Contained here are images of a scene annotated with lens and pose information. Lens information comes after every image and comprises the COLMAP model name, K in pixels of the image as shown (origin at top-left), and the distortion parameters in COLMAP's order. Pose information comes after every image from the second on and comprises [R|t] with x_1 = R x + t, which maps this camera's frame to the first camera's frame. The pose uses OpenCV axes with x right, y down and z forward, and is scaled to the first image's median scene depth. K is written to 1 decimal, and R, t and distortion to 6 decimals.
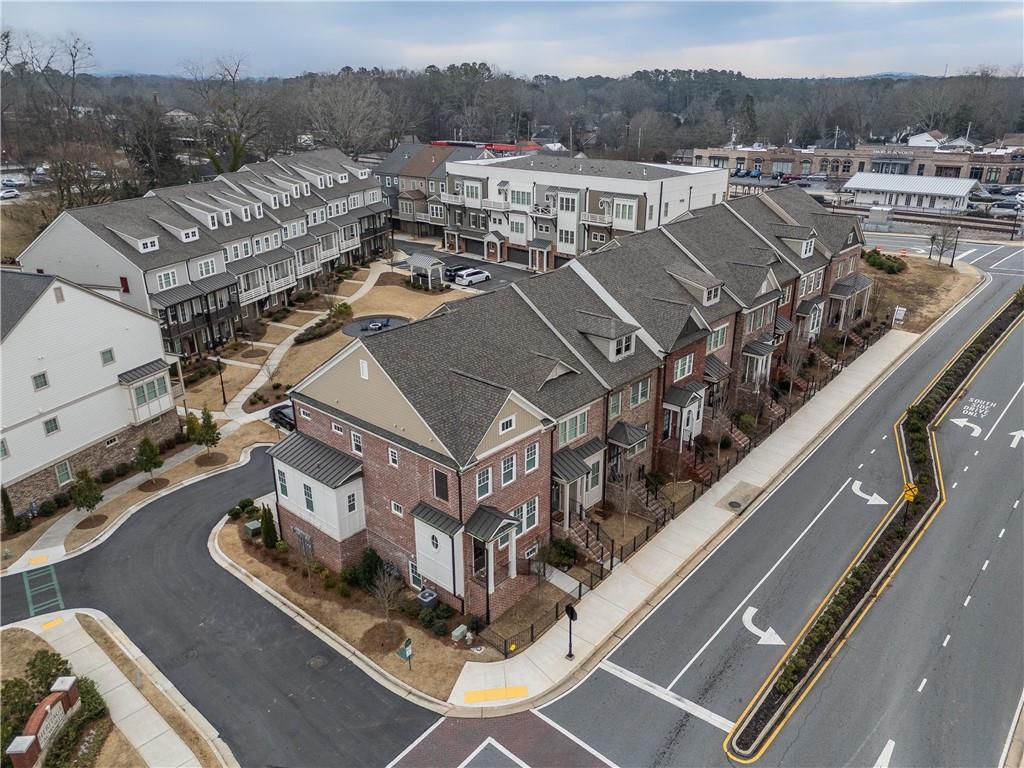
lens RADIAL K [[742.6, 0, 503.3], [0, 742.6, 375.7], [0, 0, 1]] dist [0.066696, -0.044289]
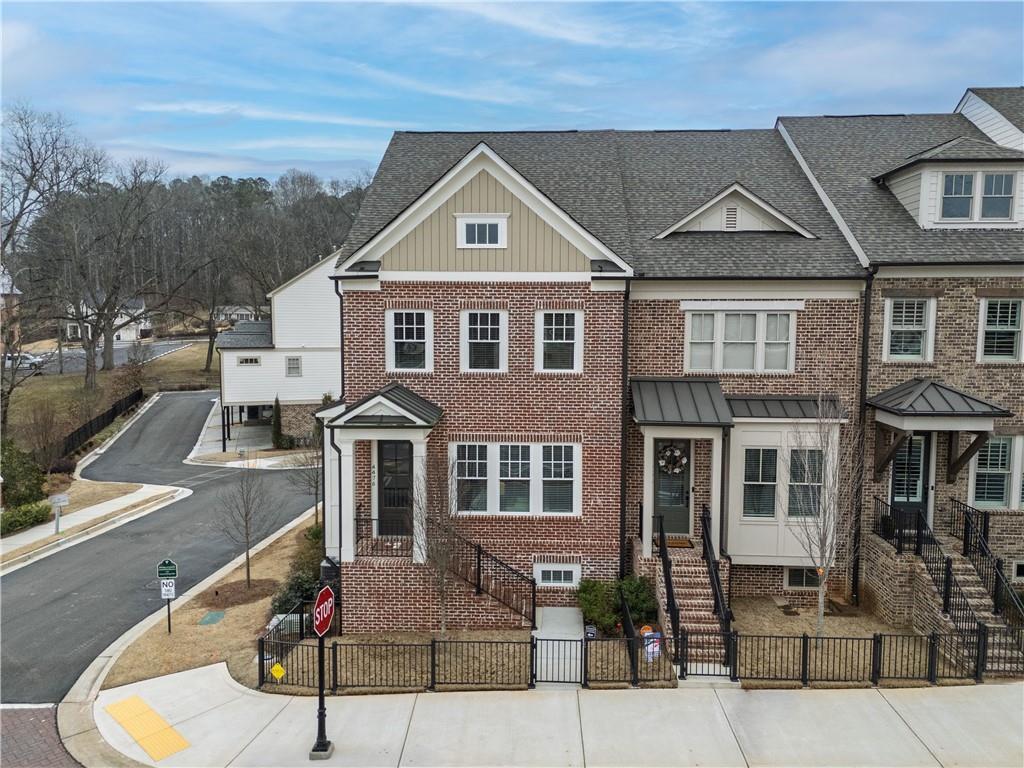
lens RADIAL K [[742.6, 0, 516.7], [0, 742.6, 380.4], [0, 0, 1]] dist [0.066696, -0.044289]
pose [[0.640638, 0.080811, -0.763579, 0.327990], [-0.281528, 0.949914, -0.135669, 0.179081], [0.714371, 0.301884, 0.631301, 0.616519]]
